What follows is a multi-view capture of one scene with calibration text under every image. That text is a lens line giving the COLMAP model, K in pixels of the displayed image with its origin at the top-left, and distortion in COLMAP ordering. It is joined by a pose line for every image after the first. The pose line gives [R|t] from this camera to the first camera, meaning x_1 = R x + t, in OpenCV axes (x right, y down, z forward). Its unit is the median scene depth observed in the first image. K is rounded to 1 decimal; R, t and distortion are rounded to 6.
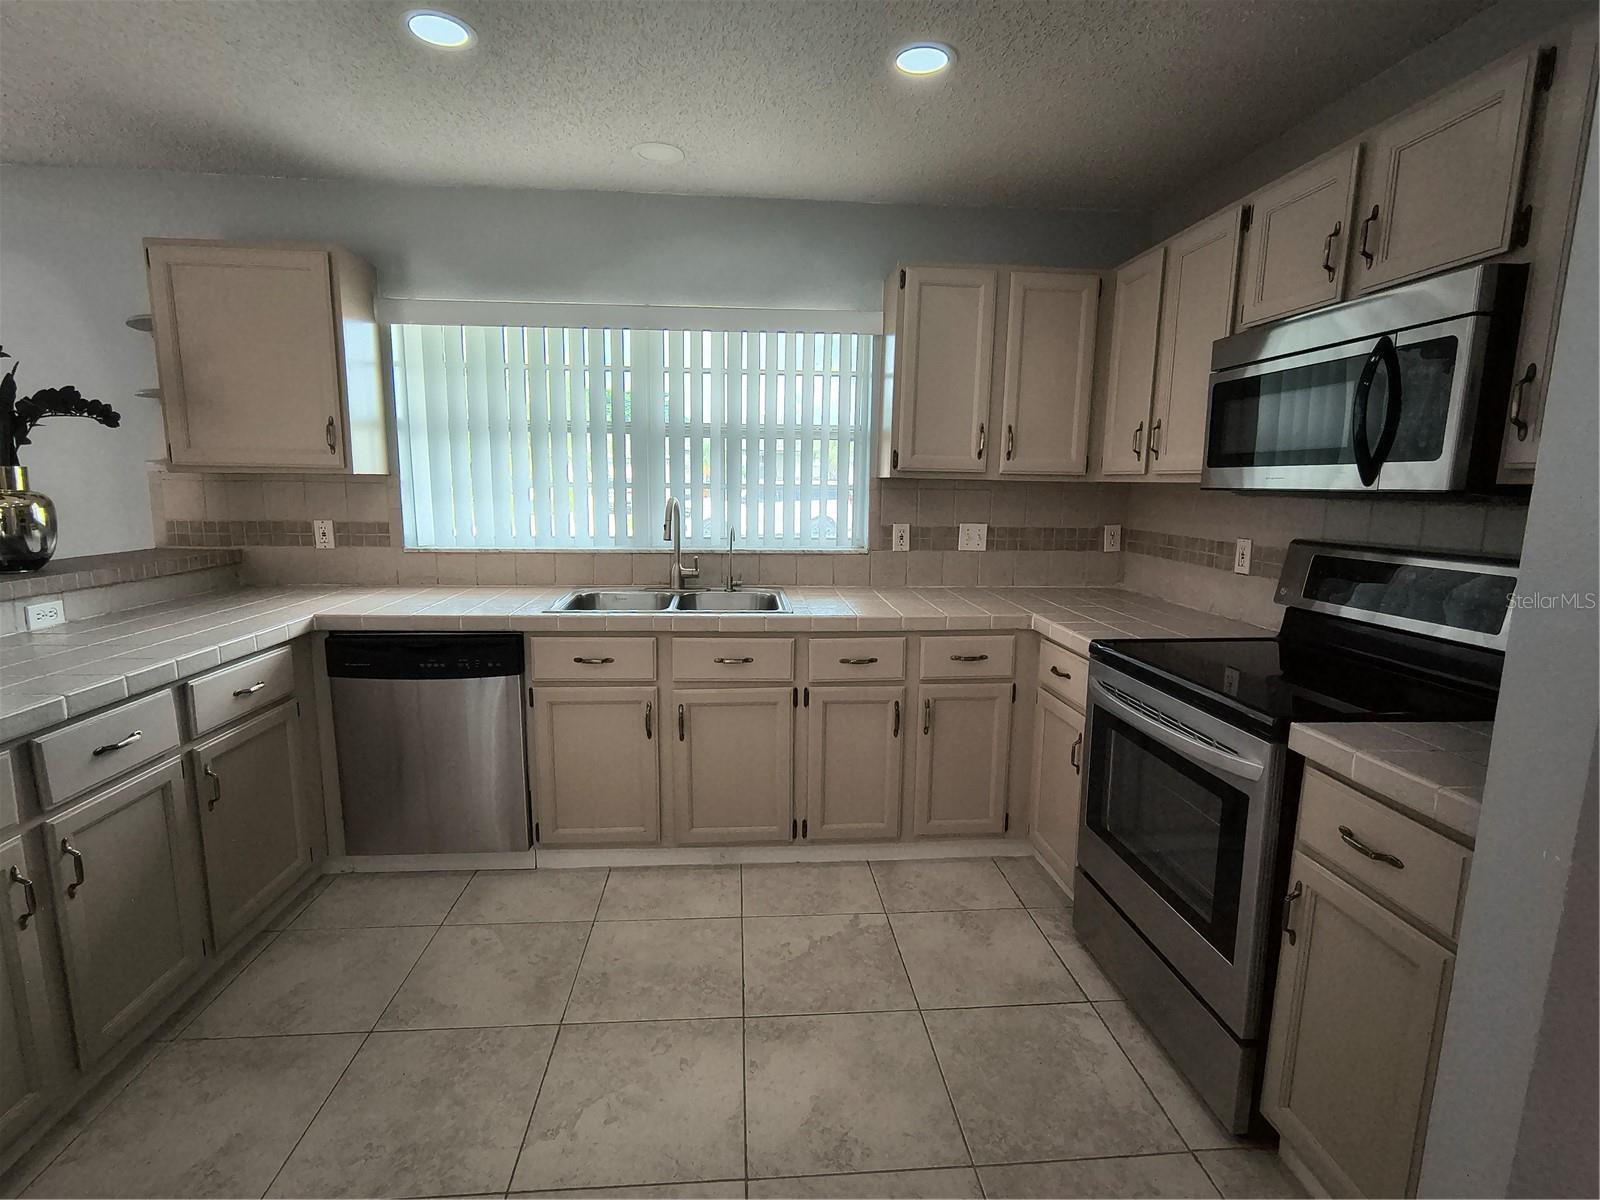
lens RADIAL K [[764.5, 0, 800.1], [0, 764.5, 602.3], [0, 0, 1]] dist [-0.000692, 0.000294]
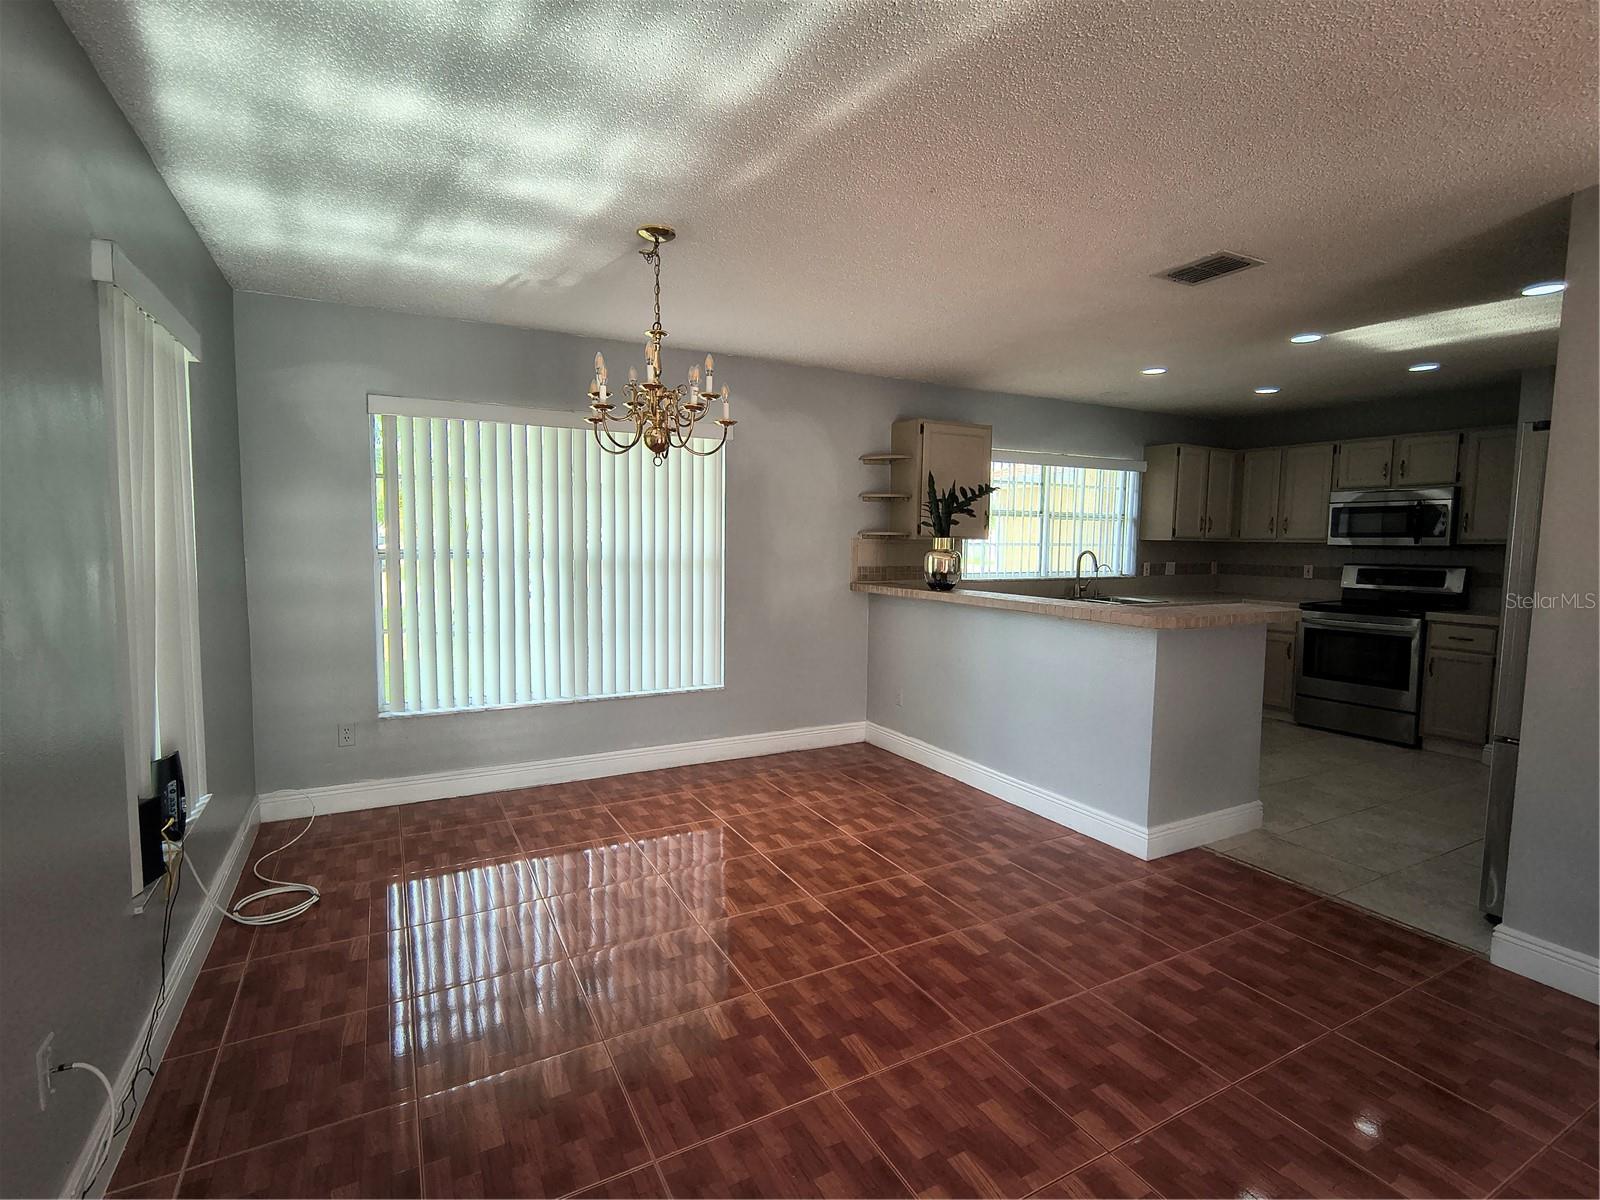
lens RADIAL K [[764.5, 0, 791.6], [0, 764.5, 601.0], [0, 0, 1]] dist [-0.000692, 0.000294]
pose [[0.920146, -0.036145, 0.389904, -1.773276], [0.063891, 0.996245, -0.058425, 0.066791], [-0.386328, 0.078671, 0.919000, -0.572280]]
